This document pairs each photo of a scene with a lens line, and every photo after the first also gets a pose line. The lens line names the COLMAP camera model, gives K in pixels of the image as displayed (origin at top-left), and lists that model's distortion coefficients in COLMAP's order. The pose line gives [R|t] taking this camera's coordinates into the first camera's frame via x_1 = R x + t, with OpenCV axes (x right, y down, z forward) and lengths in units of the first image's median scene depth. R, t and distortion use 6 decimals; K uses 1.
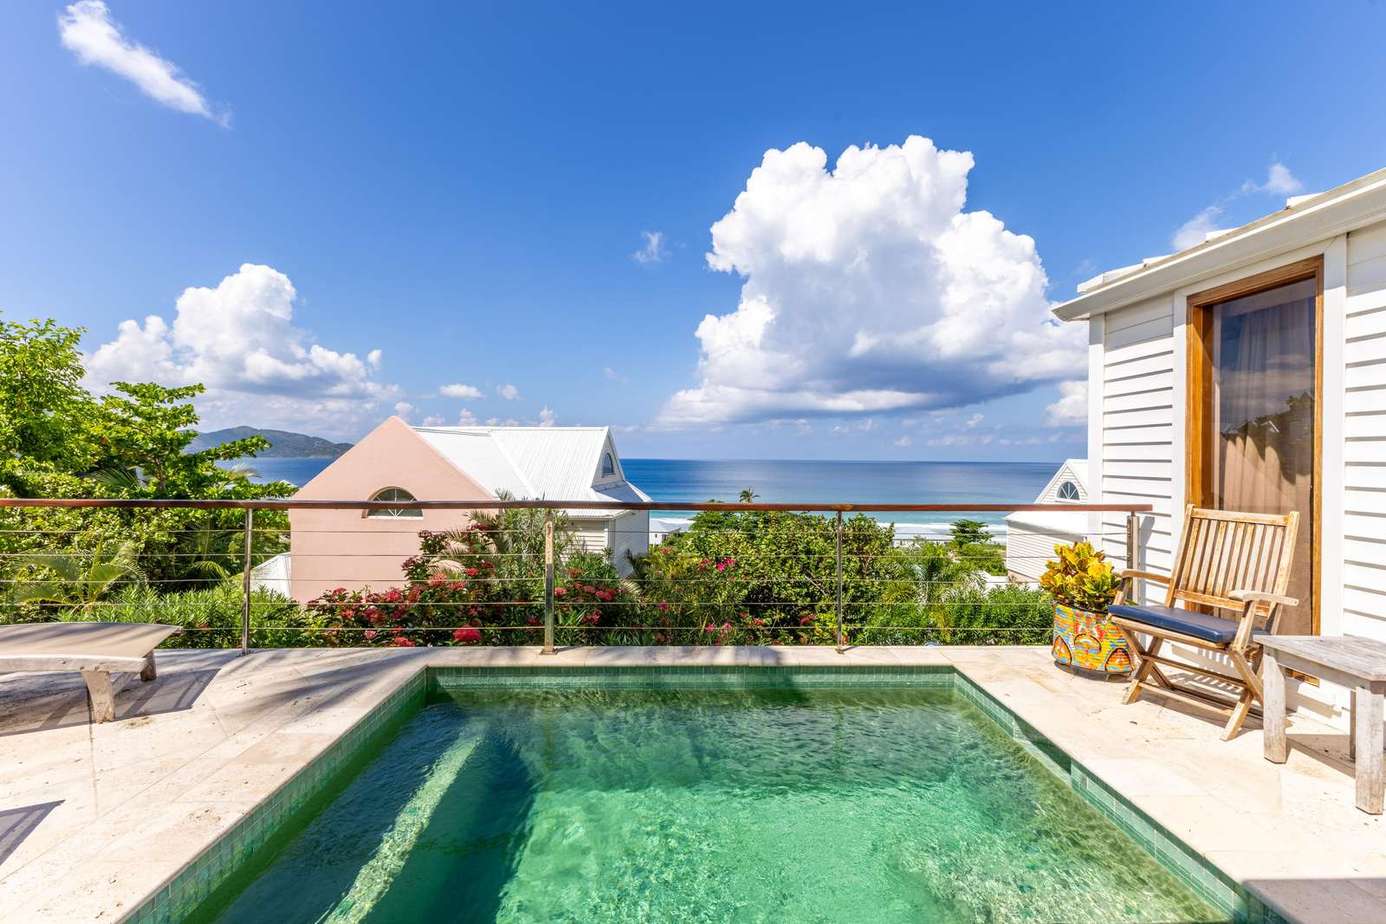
lens RADIAL K [[594.1, 0, 684.3], [0, 594.1, 461.8], [0, 0, 1]] dist [0.014059, 0.001025]
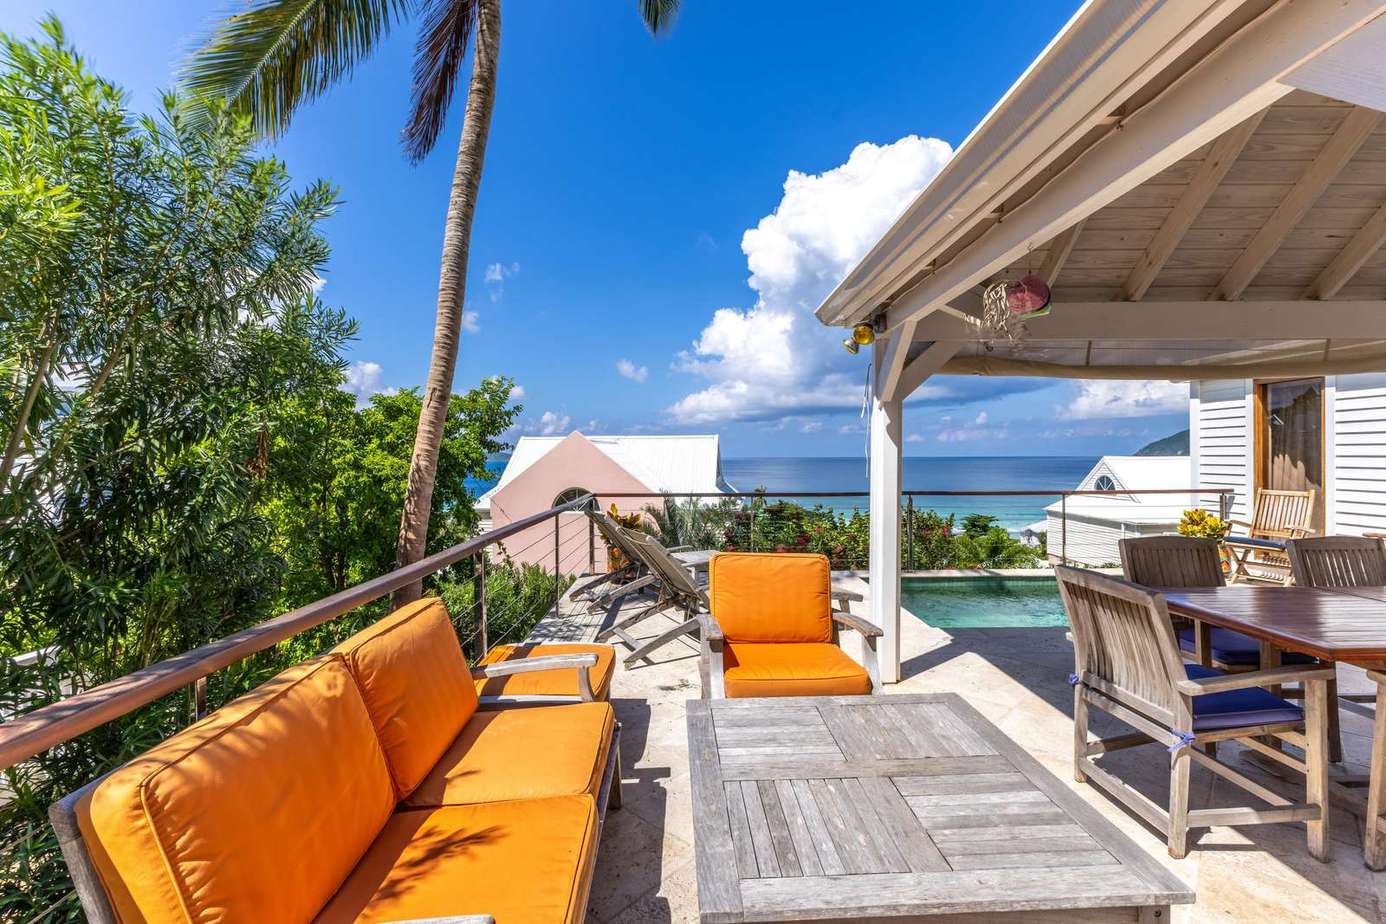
lens RADIAL K [[594.1, 0, 680.9], [0, 594.1, 458.2], [0, 0, 1]] dist [0.014059, 0.001025]
pose [[0.999790, -0.014303, -0.014680, -0.904146], [0.014252, 0.999892, -0.003593, -0.041072], [0.014730, 0.003383, 0.999886, -0.889025]]
